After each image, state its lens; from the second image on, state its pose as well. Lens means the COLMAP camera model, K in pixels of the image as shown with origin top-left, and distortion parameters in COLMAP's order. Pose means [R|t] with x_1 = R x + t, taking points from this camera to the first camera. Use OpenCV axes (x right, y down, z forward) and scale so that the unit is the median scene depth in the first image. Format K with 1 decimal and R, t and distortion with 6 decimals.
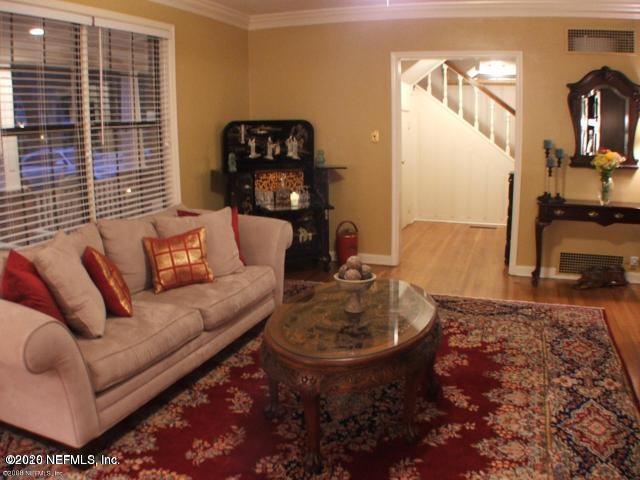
lens RADIAL K [[688.2, 0, 320.0], [0, 688.2, 240.0], [0, 0, 1]] dist [-0.226905, 0.042239]
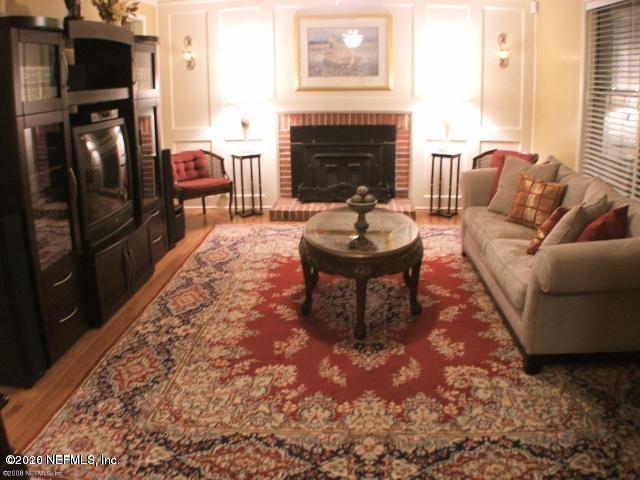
lens RADIAL K [[688.2, 0, 320.0], [0, 688.2, 240.0], [0, 0, 1]] dist [-0.226905, 0.042239]
pose [[-0.970769, 0.061796, -0.231926, 0.379650], [-0.035617, 0.918501, 0.393812, -0.346156], [0.237360, 0.390560, -0.889451, 1.861522]]
